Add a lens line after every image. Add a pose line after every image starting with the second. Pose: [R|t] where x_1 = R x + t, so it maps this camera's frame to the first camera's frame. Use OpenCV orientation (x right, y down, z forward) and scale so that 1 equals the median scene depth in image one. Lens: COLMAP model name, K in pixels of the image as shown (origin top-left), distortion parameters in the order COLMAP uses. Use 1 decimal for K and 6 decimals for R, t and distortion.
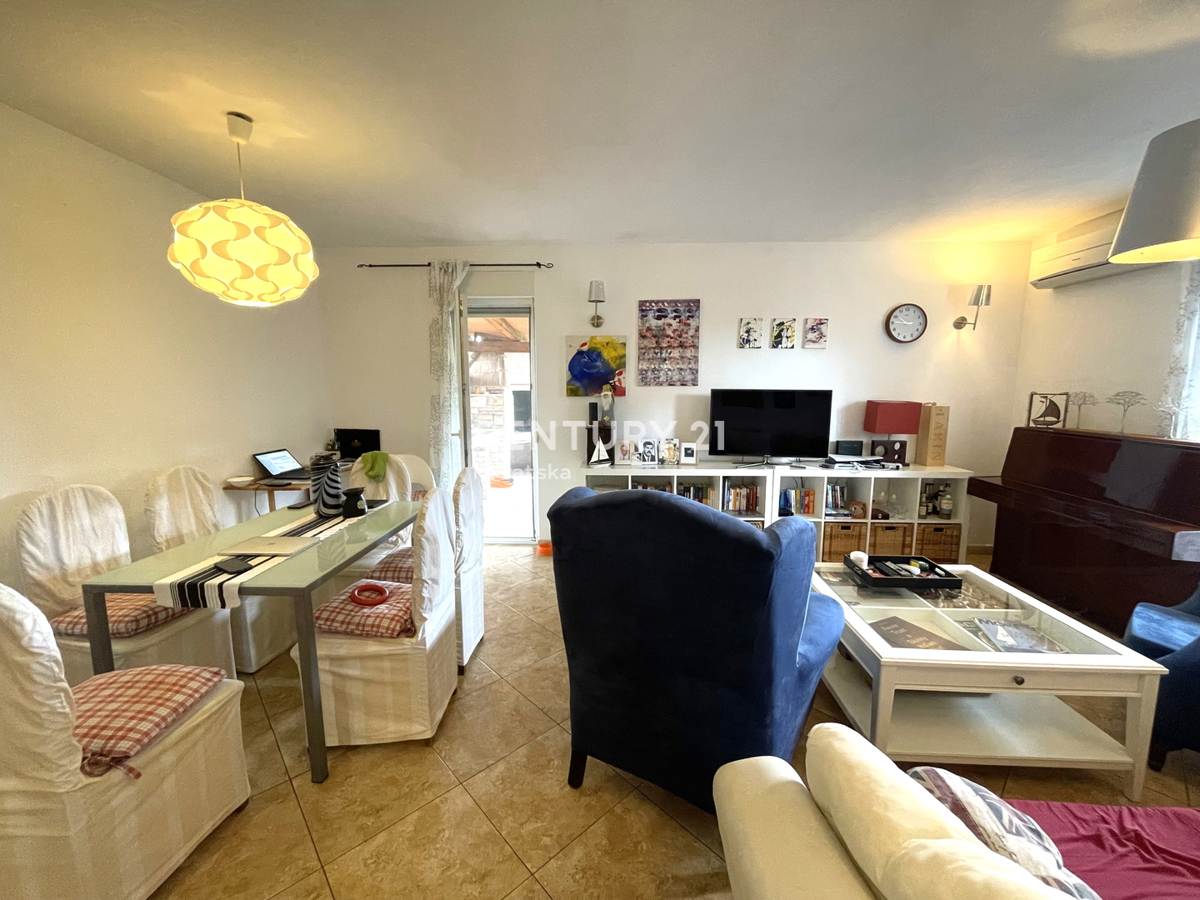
lens RADIAL K [[481.0, 0, 600.6], [0, 481.0, 450.1], [0, 0, 1]] dist [-0.004217, -0.000085]
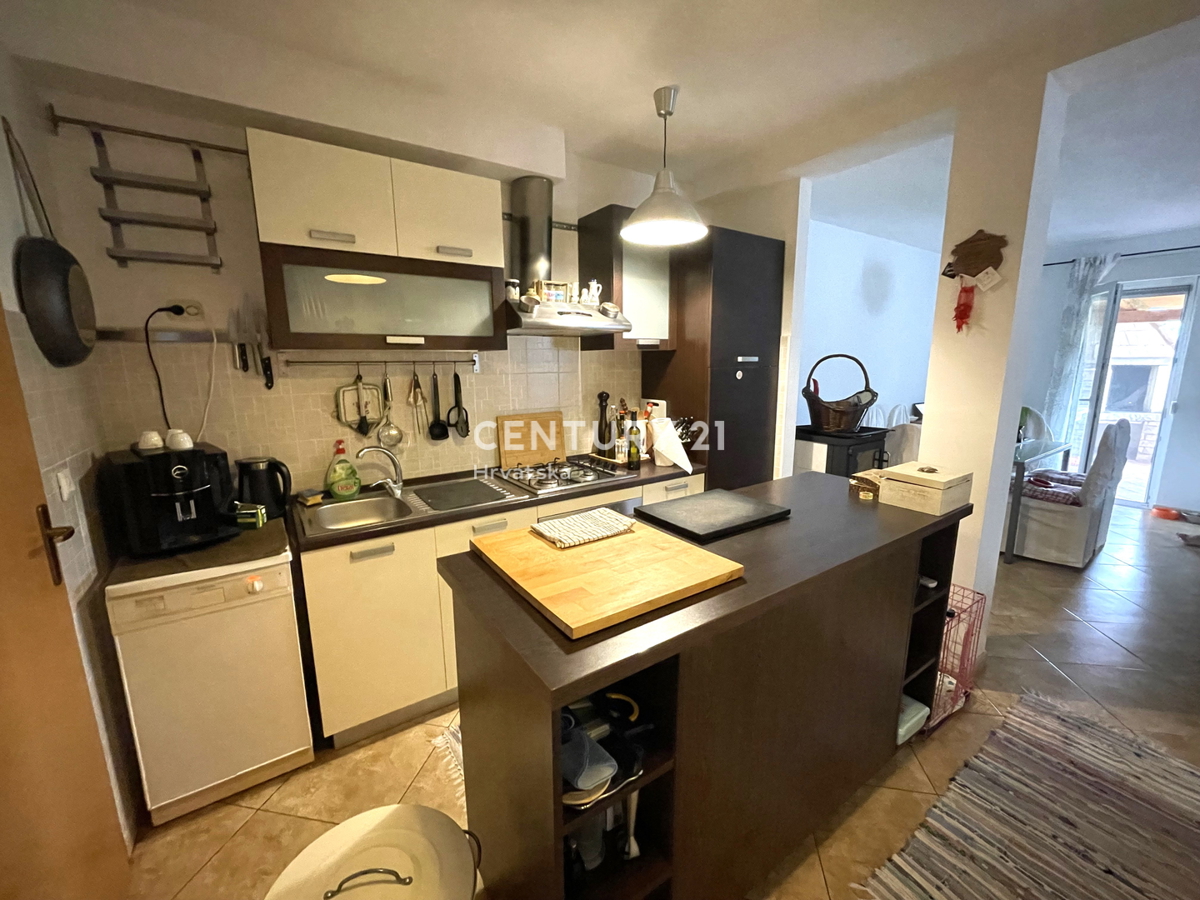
lens RADIAL K [[481.0, 0, 599.7], [0, 481.0, 455.8], [0, 0, 1]] dist [-0.004217, -0.000085]
pose [[0.595667, 0.150623, -0.788983, -0.038741], [-0.100264, 0.988521, 0.113019, 0.081237], [0.796949, 0.011785, 0.603931, -0.651703]]
